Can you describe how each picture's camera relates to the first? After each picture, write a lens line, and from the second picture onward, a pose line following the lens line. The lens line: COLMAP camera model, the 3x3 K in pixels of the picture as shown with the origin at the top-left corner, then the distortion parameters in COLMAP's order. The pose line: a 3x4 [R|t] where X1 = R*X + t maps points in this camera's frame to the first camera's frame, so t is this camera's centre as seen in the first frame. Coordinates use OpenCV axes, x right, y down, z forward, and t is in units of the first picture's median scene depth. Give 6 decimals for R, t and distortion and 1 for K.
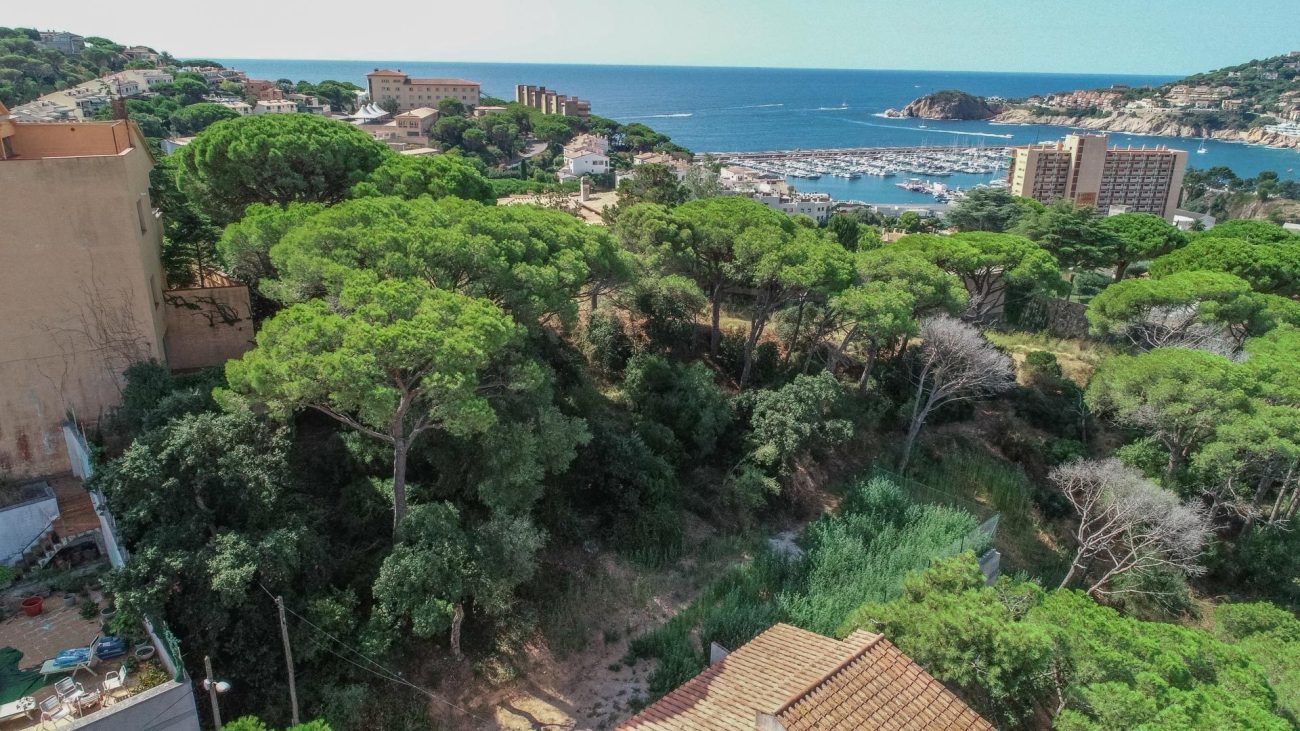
lens RADIAL K [[867.4, 0, 647.3], [0, 867.4, 369.3], [0, 0, 1]] dist [-0.001494, -0.002059]
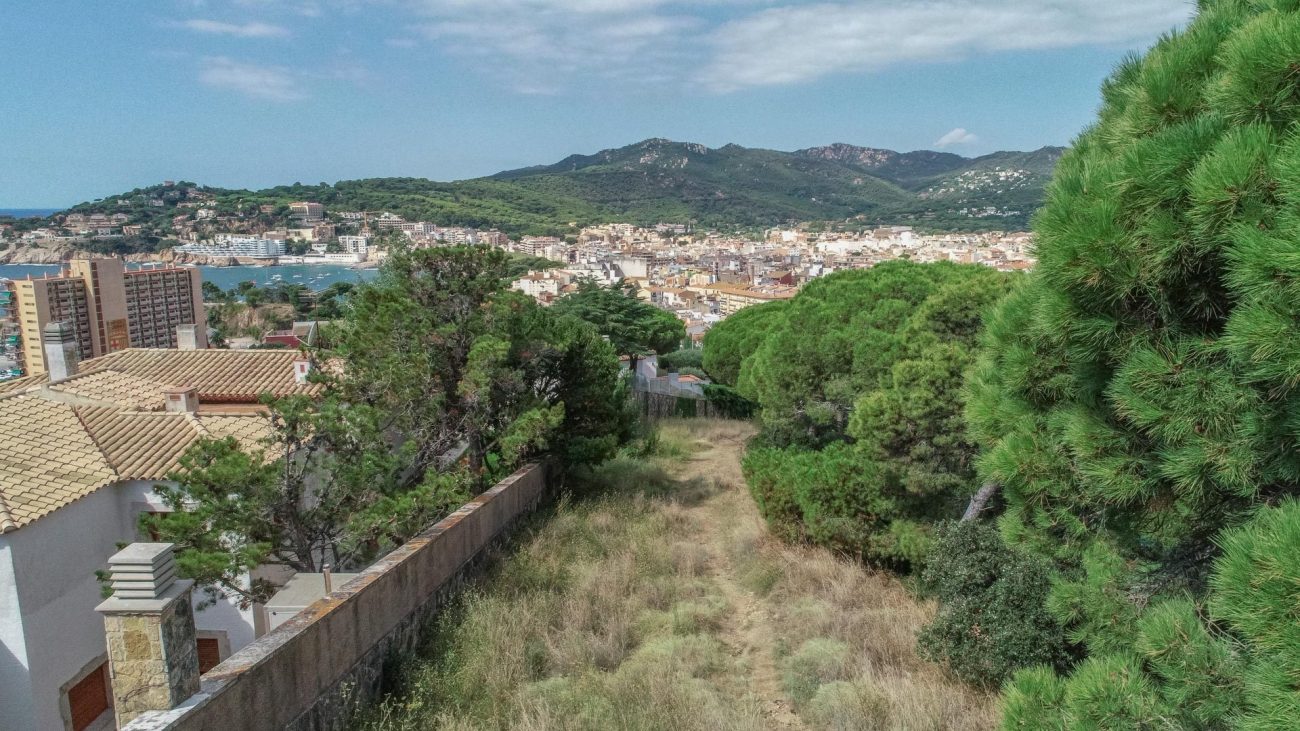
lens RADIAL K [[867.4, 0, 648.2], [0, 867.4, 372.7], [0, 0, 1]] dist [-0.001494, -0.002059]
pose [[0.416619, -0.188325, 0.889361, -0.068326], [0.309816, 0.949155, 0.055854, -0.032085], [-0.854659, 0.252268, 0.453782, 0.139432]]
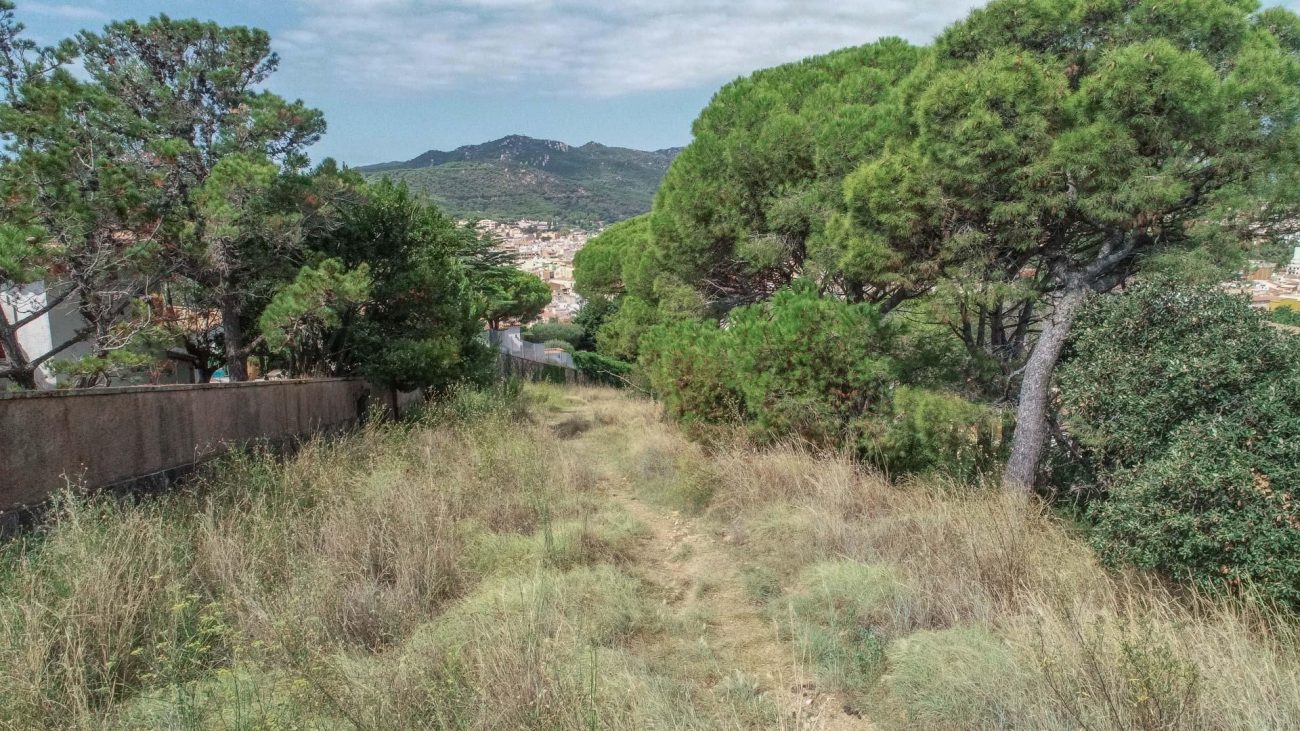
lens RADIAL K [[867.4, 0, 648.5], [0, 867.4, 371.0], [0, 0, 1]] dist [-0.001494, -0.002059]
pose [[0.270973, -0.195252, 0.942576, -0.046338], [0.320227, 0.941723, 0.103016, -0.020934], [-0.907760, 0.273924, 0.317706, 0.153215]]
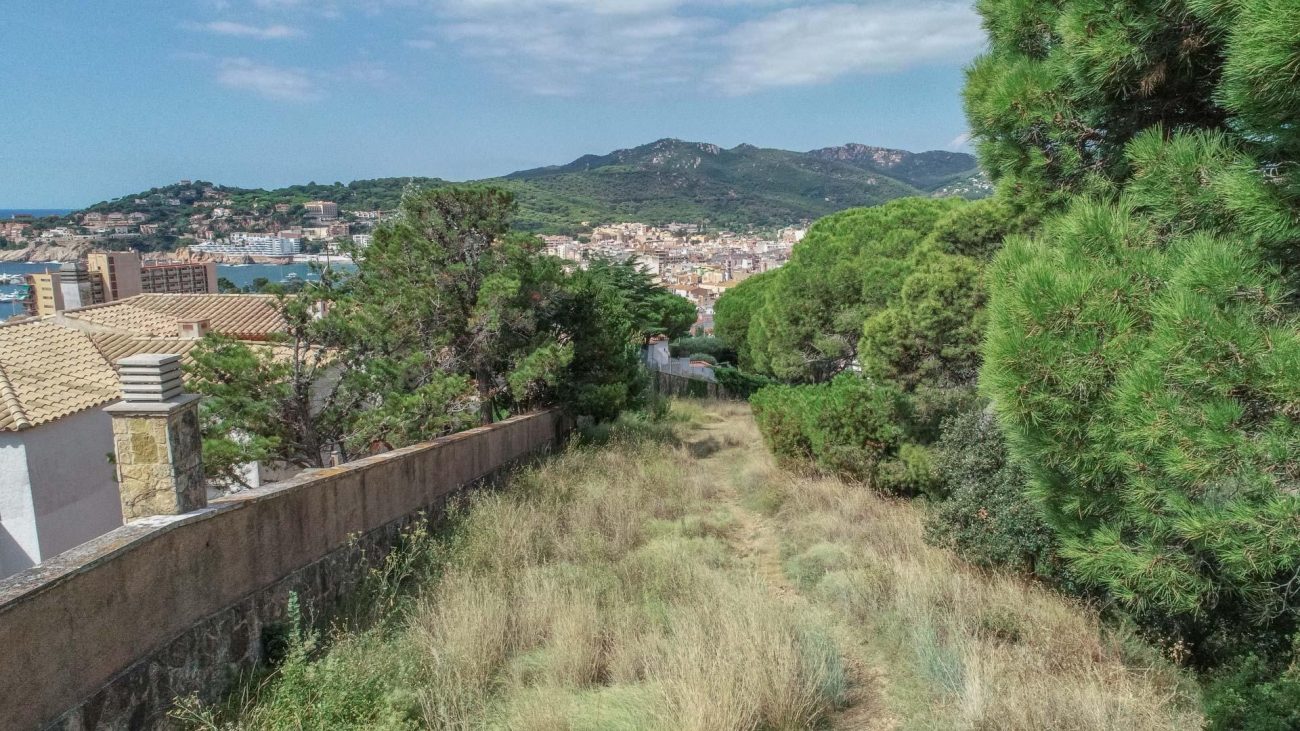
lens RADIAL K [[867.4, 0, 648.2], [0, 867.4, 372.8], [0, 0, 1]] dist [-0.001494, -0.002059]
pose [[0.429758, -0.186438, 0.883487, -0.069359], [0.307675, 0.950132, 0.050838, -0.026489], [-0.848907, 0.249979, 0.465690, 0.140589]]
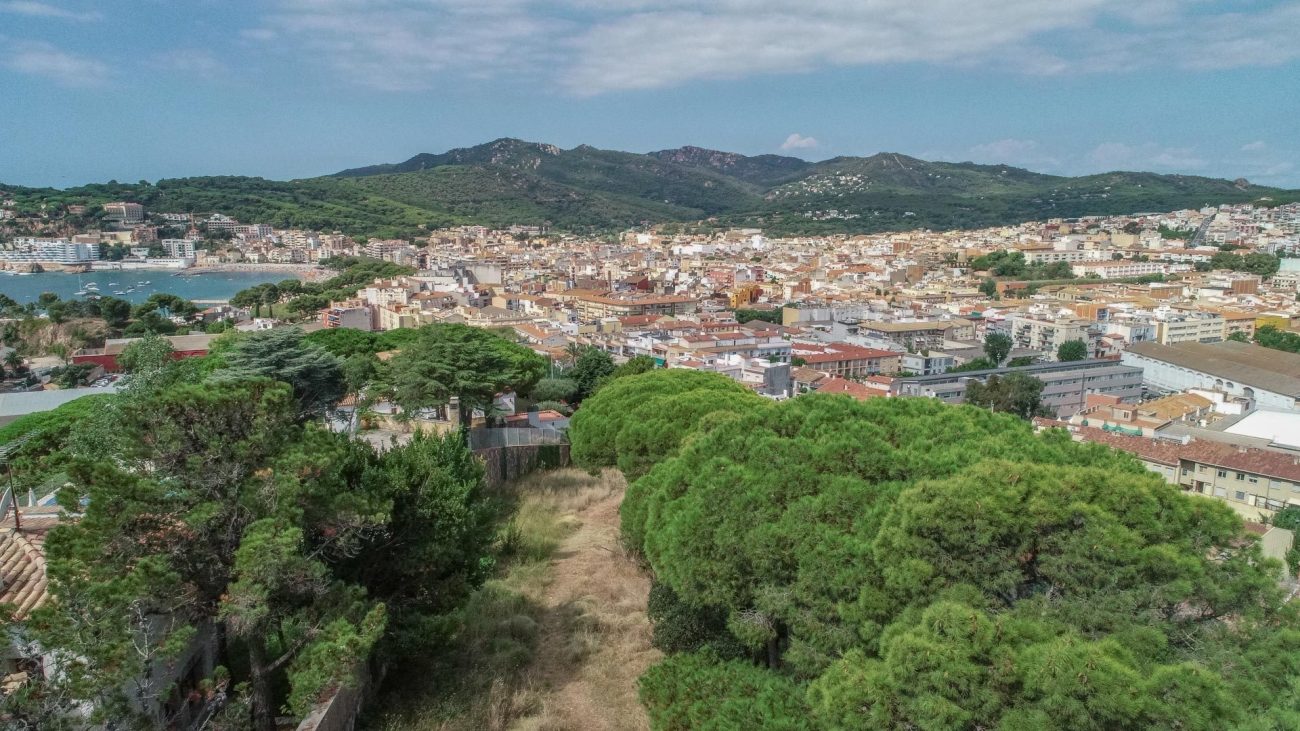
lens RADIAL K [[867.4, 0, 648.2], [0, 867.4, 370.6], [0, 0, 1]] dist [-0.001494, -0.002059]
pose [[0.261874, -0.194414, 0.945317, -0.046167], [0.321002, 0.941278, 0.104658, -0.042549], [-0.910154, 0.276041, 0.308904, 0.146015]]
